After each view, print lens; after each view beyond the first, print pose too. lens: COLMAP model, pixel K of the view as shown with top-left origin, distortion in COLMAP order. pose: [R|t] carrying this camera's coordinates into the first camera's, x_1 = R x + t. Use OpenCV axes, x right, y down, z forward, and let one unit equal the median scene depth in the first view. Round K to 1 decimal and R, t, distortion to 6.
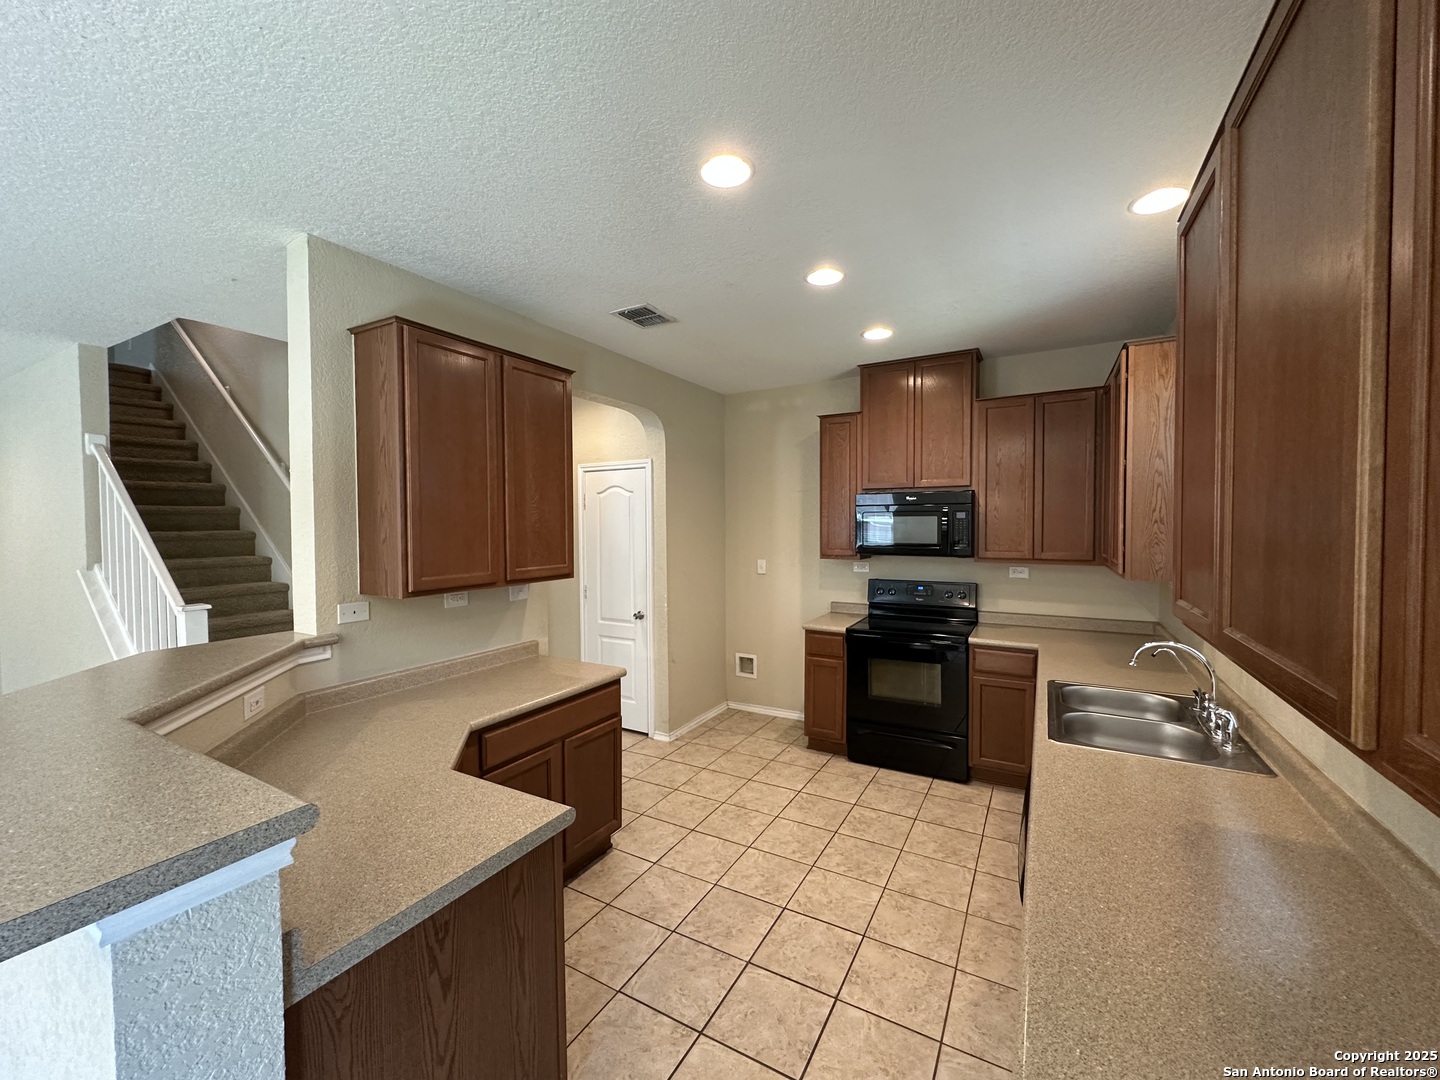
lens RADIAL K [[573.0, 0, 722.2], [0, 573.0, 538.1], [0, 0, 1]] dist [-0.003840, 0.000840]
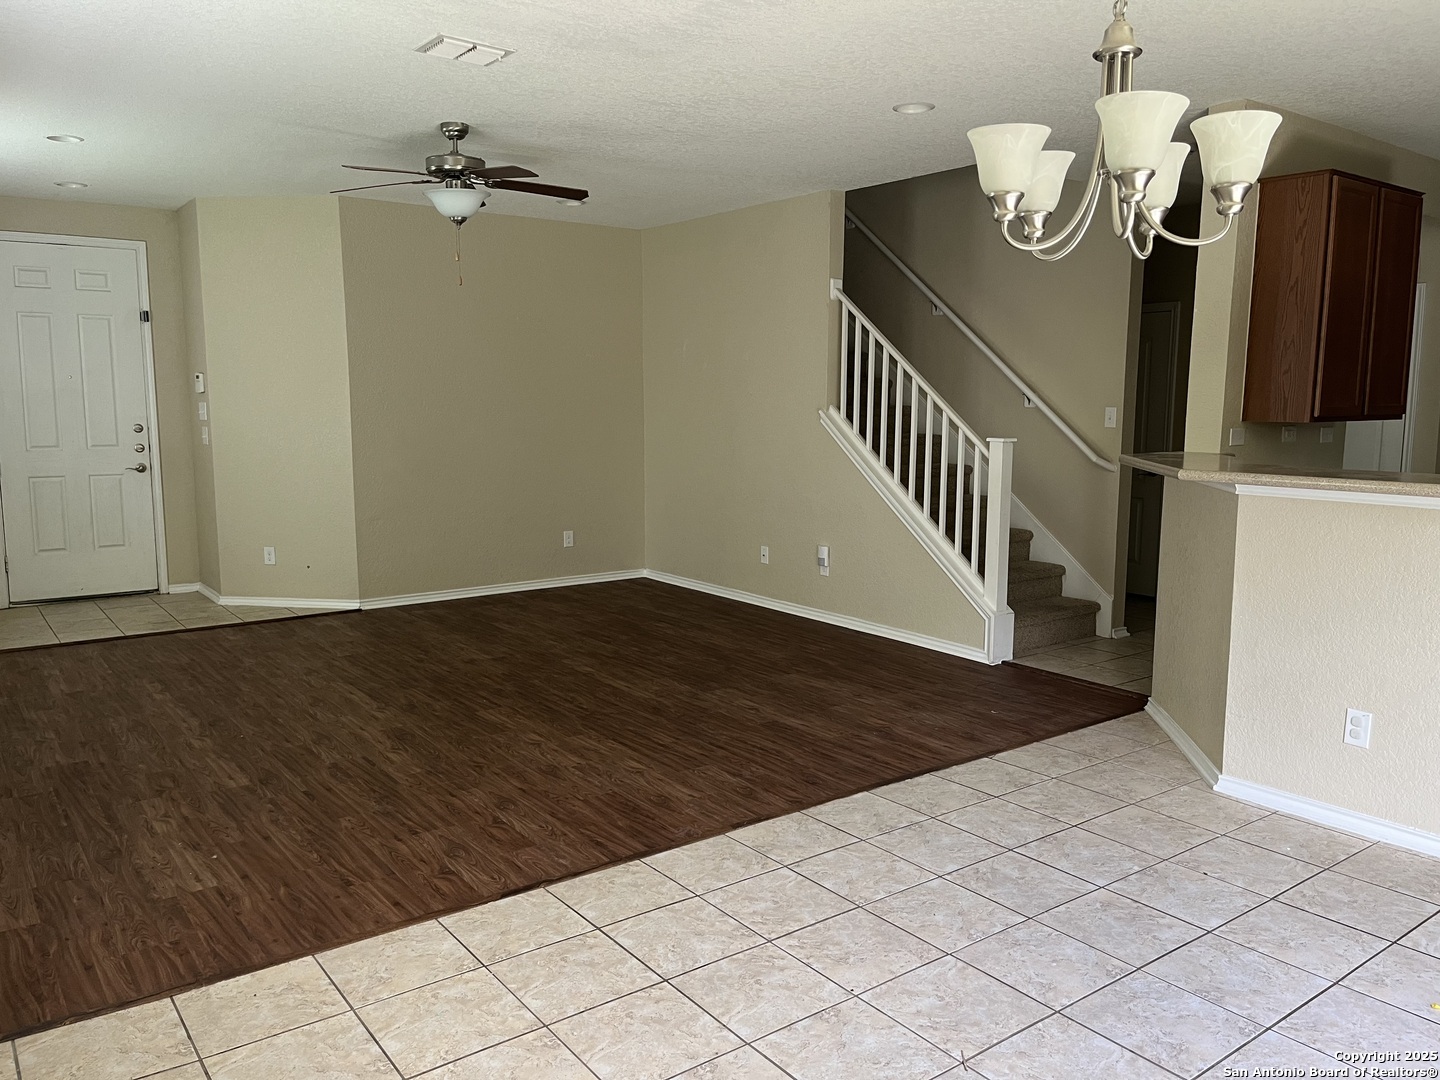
lens RADIAL K [[1085.0, 0, 712.7], [0, 1085.0, 541.3], [0, 0, 1]] dist [0.052225, -0.061709]
pose [[0.909858, 0.065365, -0.409739, -0.458007], [-0.020330, 0.993350, 0.113323, 0.073935], [0.414421, -0.094778, 0.905137, -0.936672]]
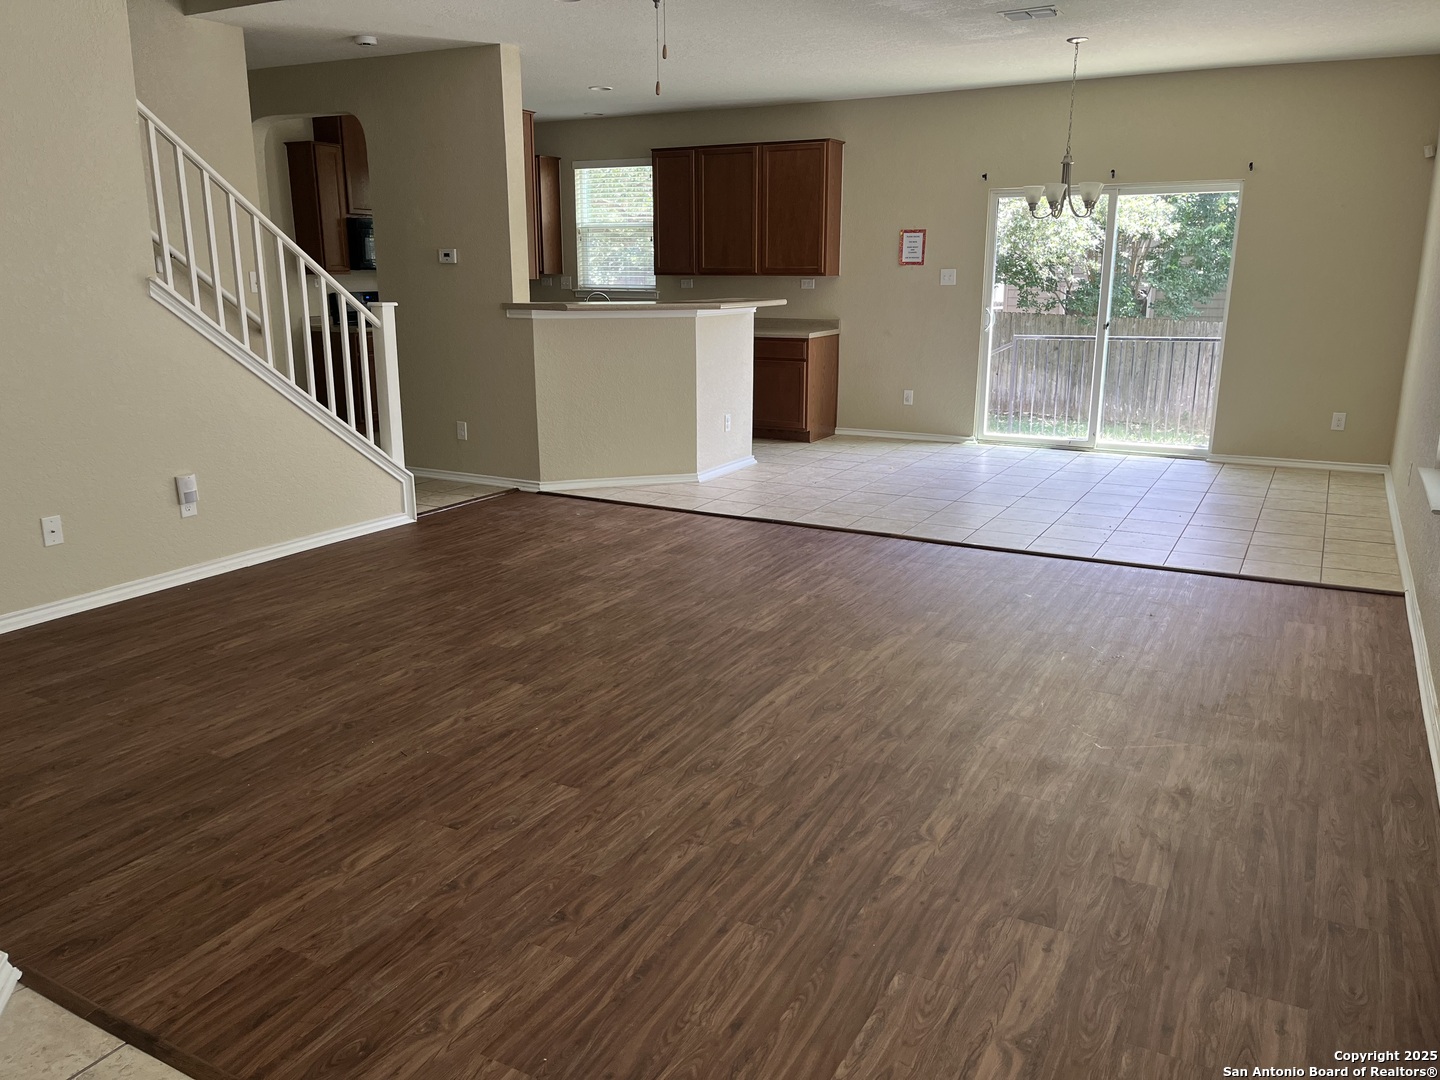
lens RADIAL K [[1085.0, 0, 724.8], [0, 1085.0, 552.7], [0, 0, 1]] dist [0.052225, -0.061709]
pose [[-0.010221, -0.245549, 0.969330, -2.552474], [0.025876, 0.968991, 0.245736, 0.069105], [-0.999613, 0.027594, -0.003550, 0.286158]]
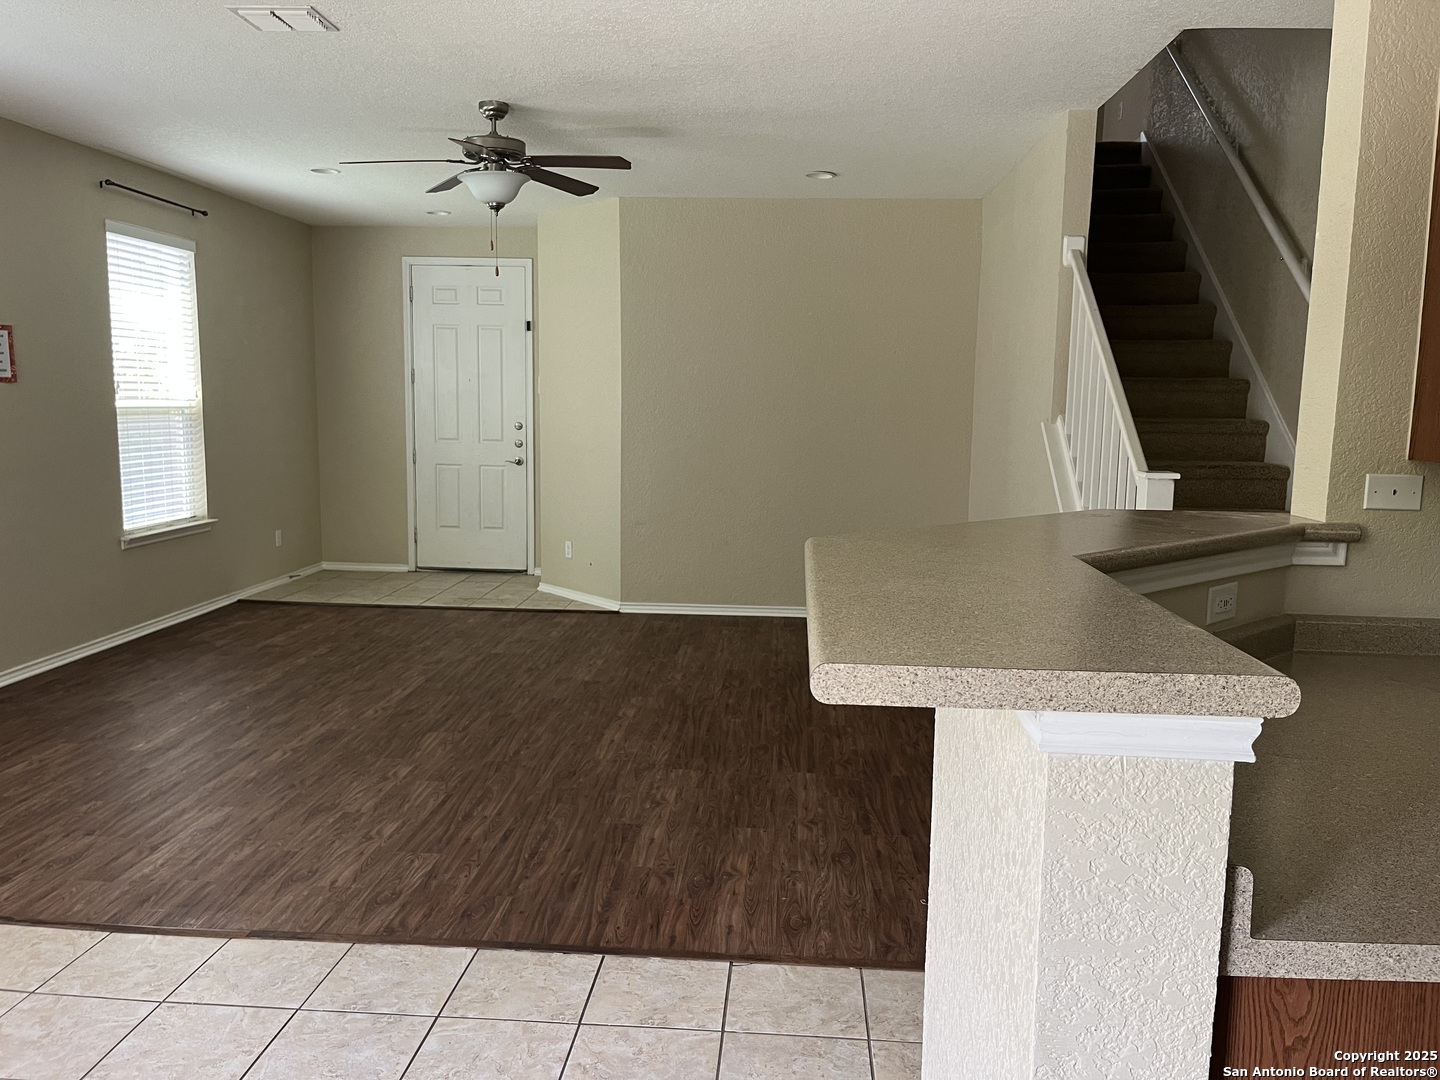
lens RADIAL K [[1085.0, 0, 716.3], [0, 1085.0, 542.2], [0, 0, 1]] dist [0.052225, -0.061709]
pose [[0.422696, 0.133957, -0.896316, 0.016016], [-0.043064, 0.990867, 0.127780, 0.047658], [0.905248, -0.015413, 0.424605, -0.016314]]
